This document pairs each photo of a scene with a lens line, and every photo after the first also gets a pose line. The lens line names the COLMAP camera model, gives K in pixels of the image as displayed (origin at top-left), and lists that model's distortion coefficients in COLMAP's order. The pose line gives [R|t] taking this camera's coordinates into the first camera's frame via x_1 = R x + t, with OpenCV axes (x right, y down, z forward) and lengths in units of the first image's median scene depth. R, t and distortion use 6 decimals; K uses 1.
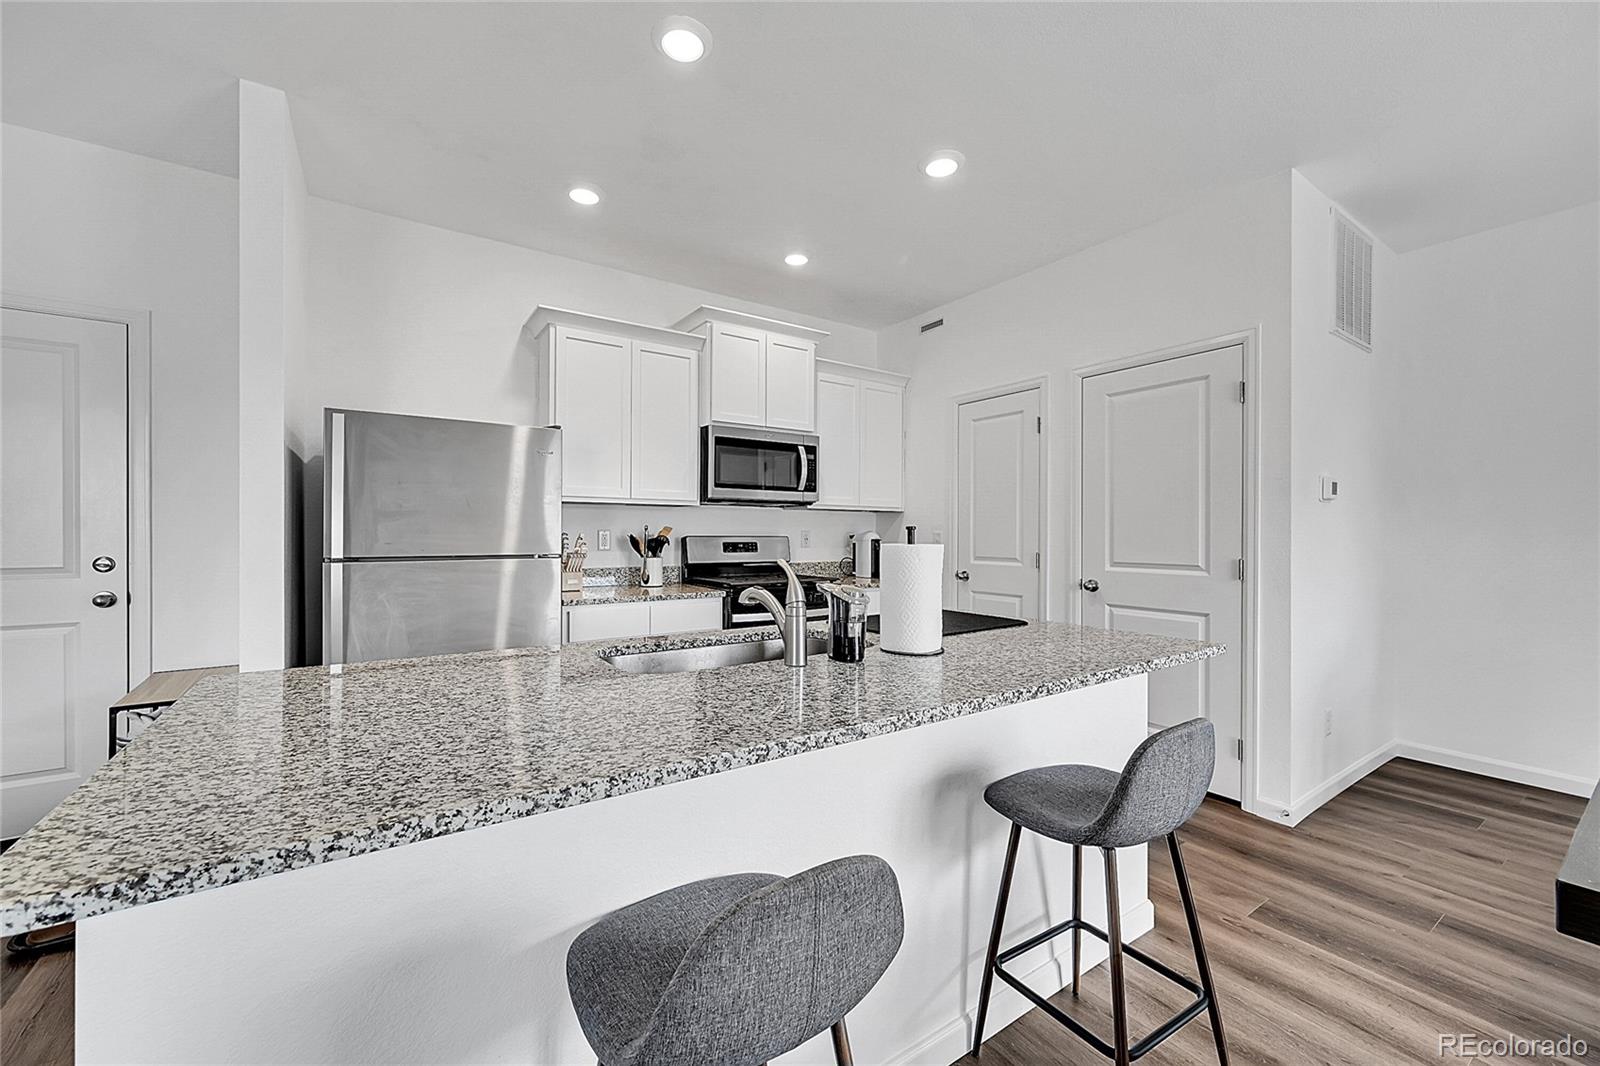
lens RADIAL K [[625.4, 0, 793.9], [0, 625.4, 534.6], [0, 0, 1]] dist [-0.000018, 0.000023]
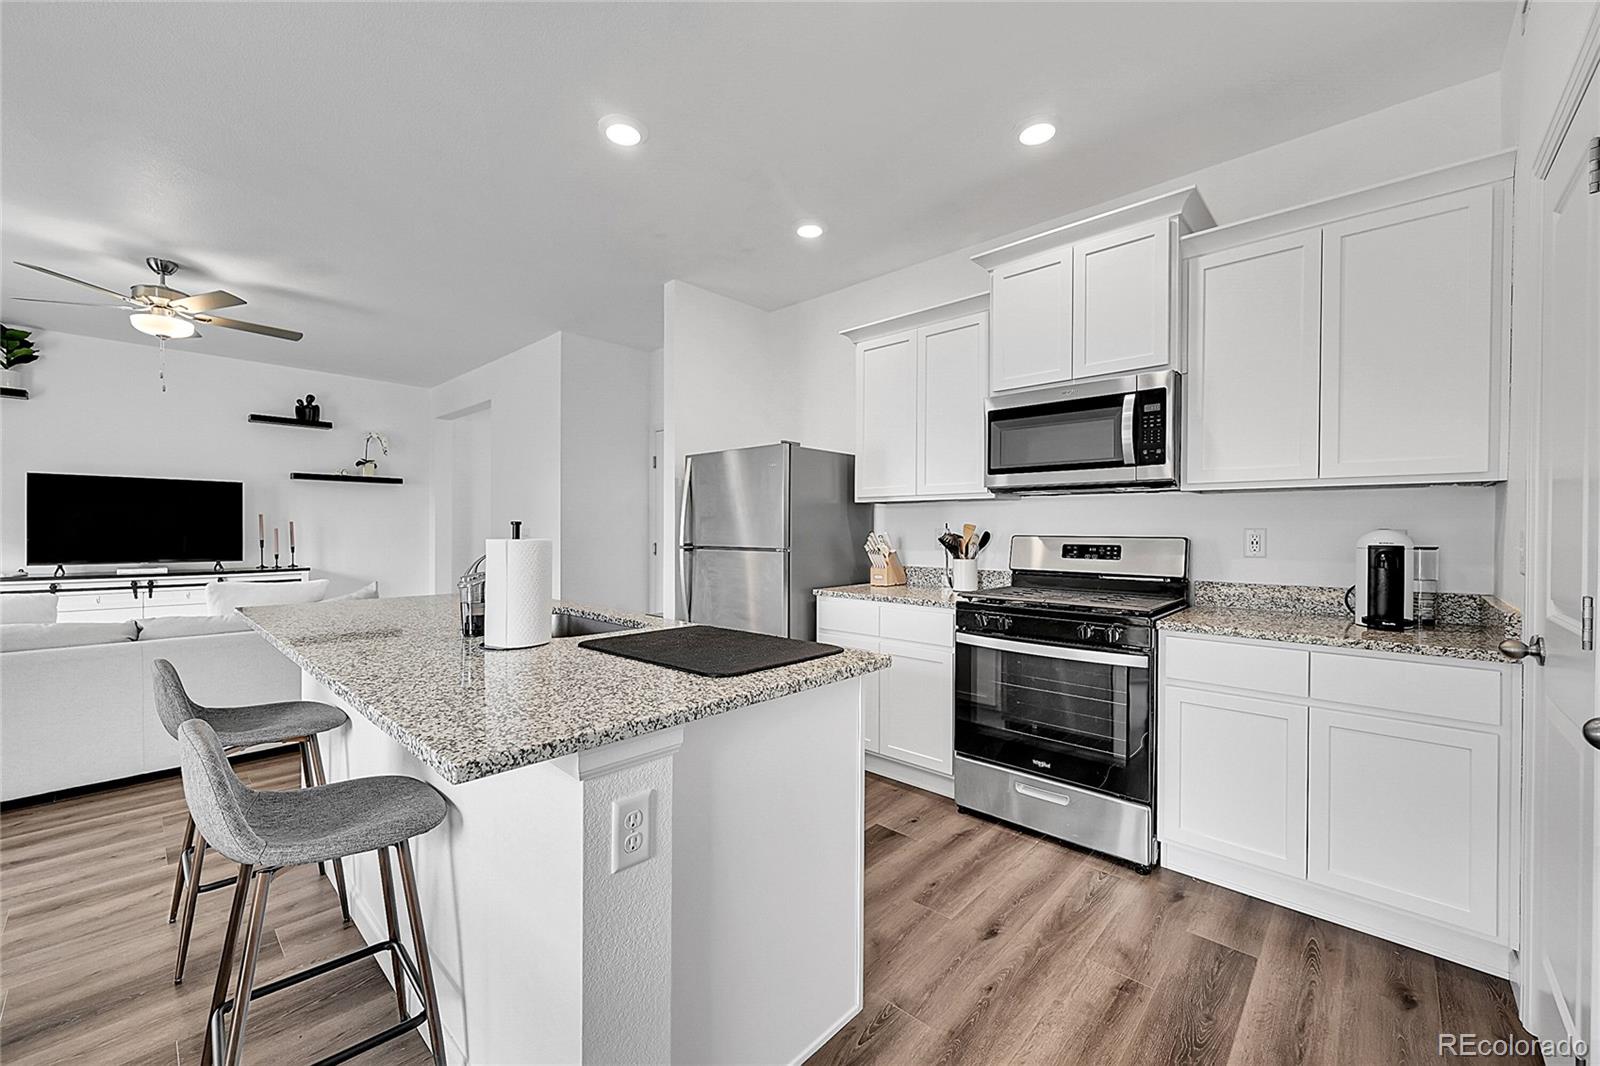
lens RADIAL K [[625.4, 0, 794.8], [0, 625.4, 533.2], [0, 0, 1]] dist [-0.000018, 0.000023]
pose [[0.229771, 0.002072, -0.973243, 0.546670], [-0.006178, 0.999981, 0.000670, 0.000847], [0.973225, 0.005859, 0.229779, 0.521476]]
